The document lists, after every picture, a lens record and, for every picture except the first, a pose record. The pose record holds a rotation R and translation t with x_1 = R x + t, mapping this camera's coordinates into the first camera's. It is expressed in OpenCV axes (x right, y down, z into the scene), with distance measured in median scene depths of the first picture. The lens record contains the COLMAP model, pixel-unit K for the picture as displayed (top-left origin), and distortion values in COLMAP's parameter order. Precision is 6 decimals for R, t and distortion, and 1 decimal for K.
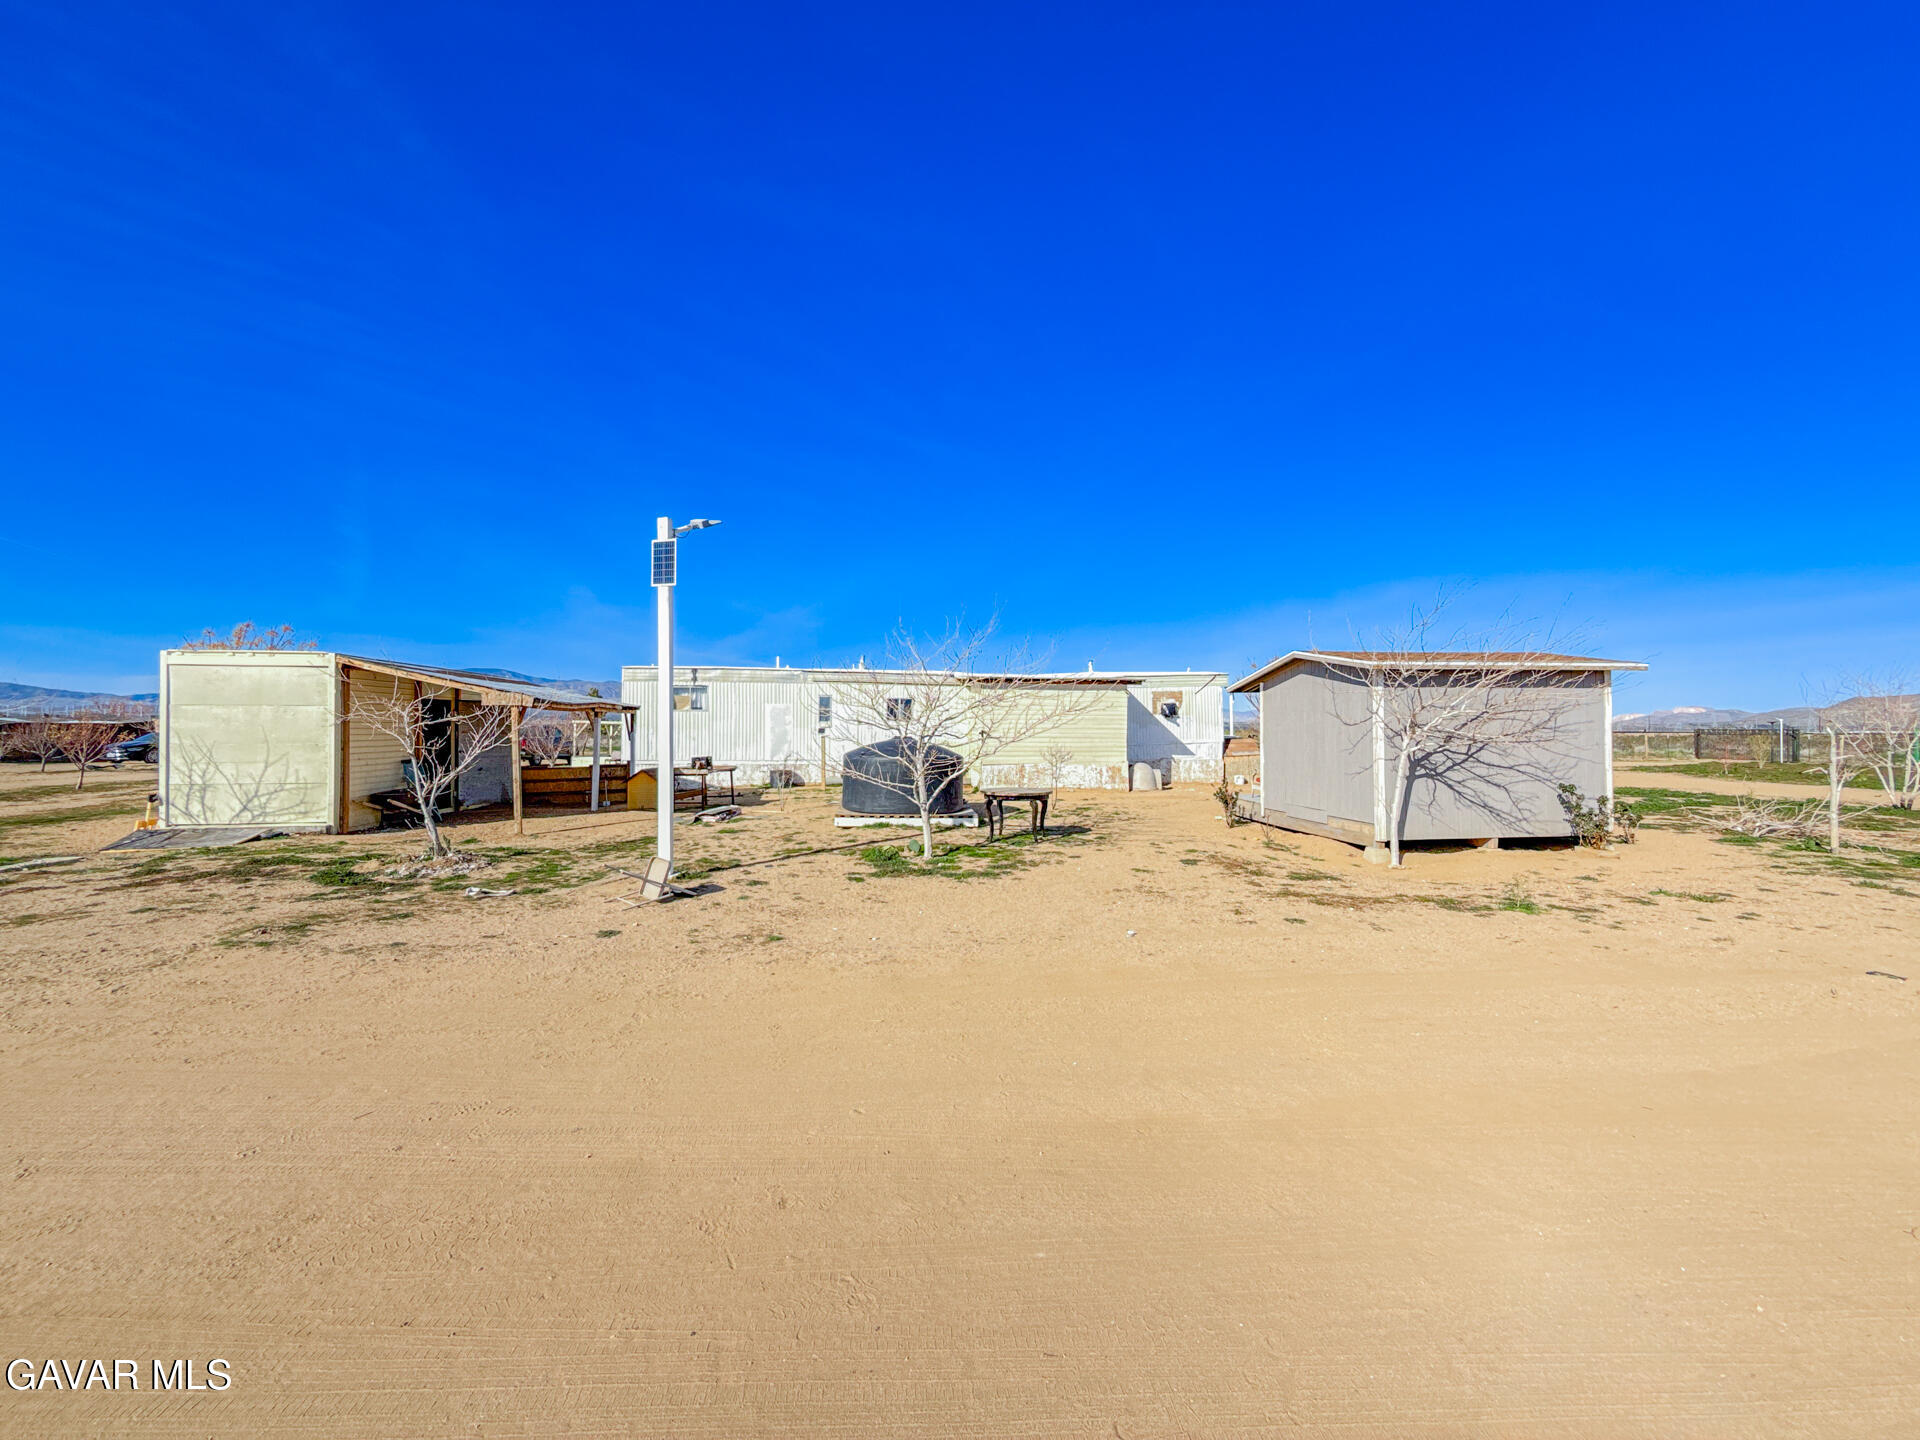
lens RADIAL K [[762.4, 0, 960.0], [0, 762.4, 720.0], [0, 0, 1]] dist [0.000483, 0.000025]
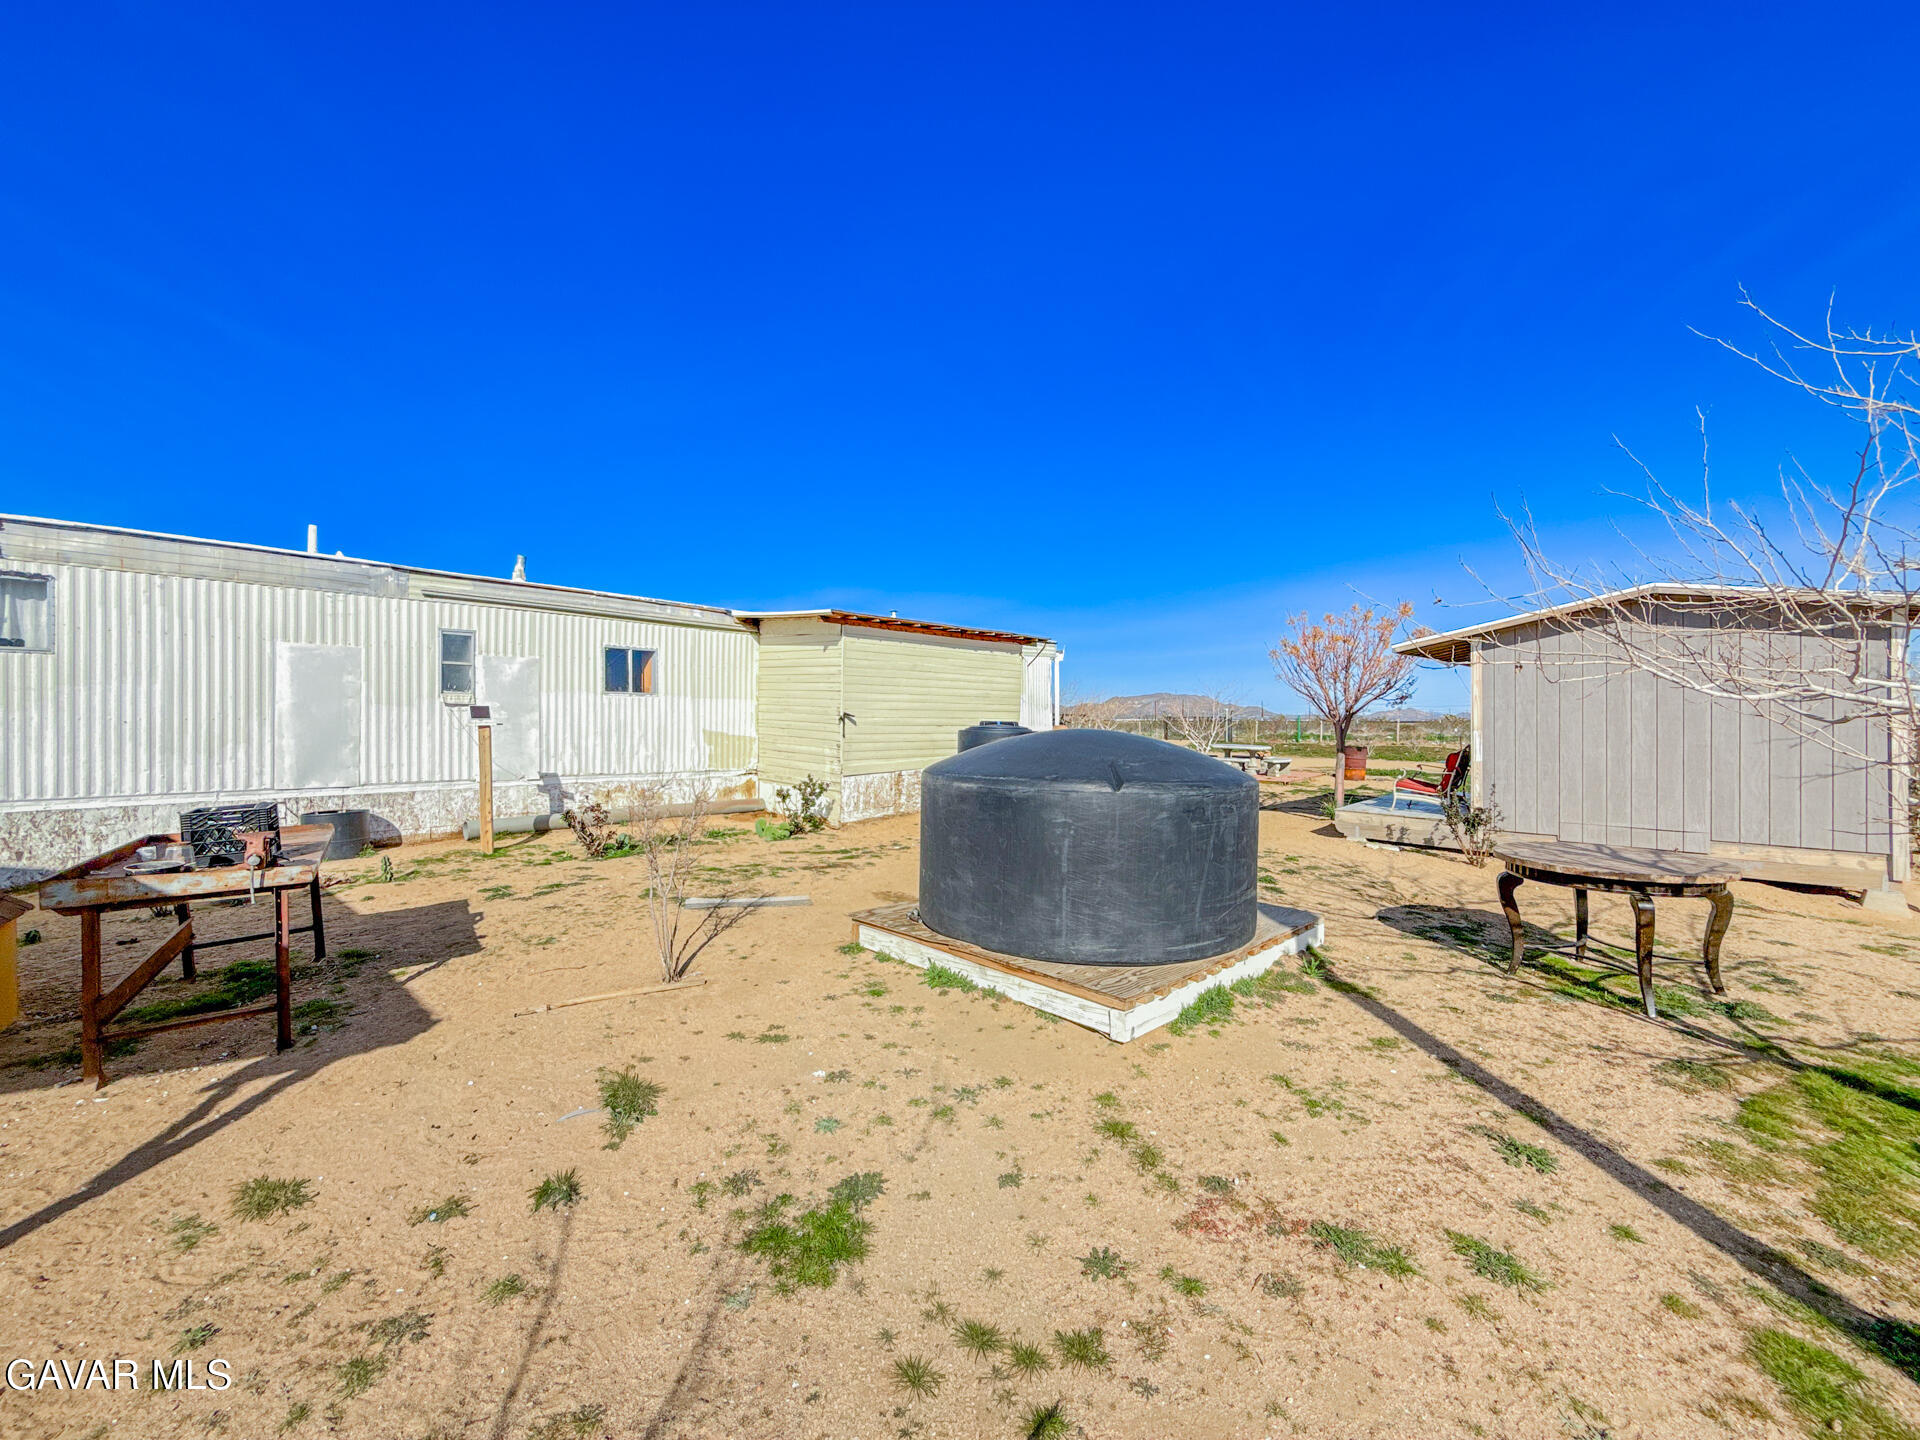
lens RADIAL K [[762.4, 0, 960.0], [0, 762.4, 720.0], [0, 0, 1]] dist [0.000483, 0.000025]
pose [[0.777840, -0.001007, 0.628461, -0.227755], [-0.008411, 0.999892, 0.012012, 0.010661], [-0.628406, -0.014629, 0.777748, 0.481163]]
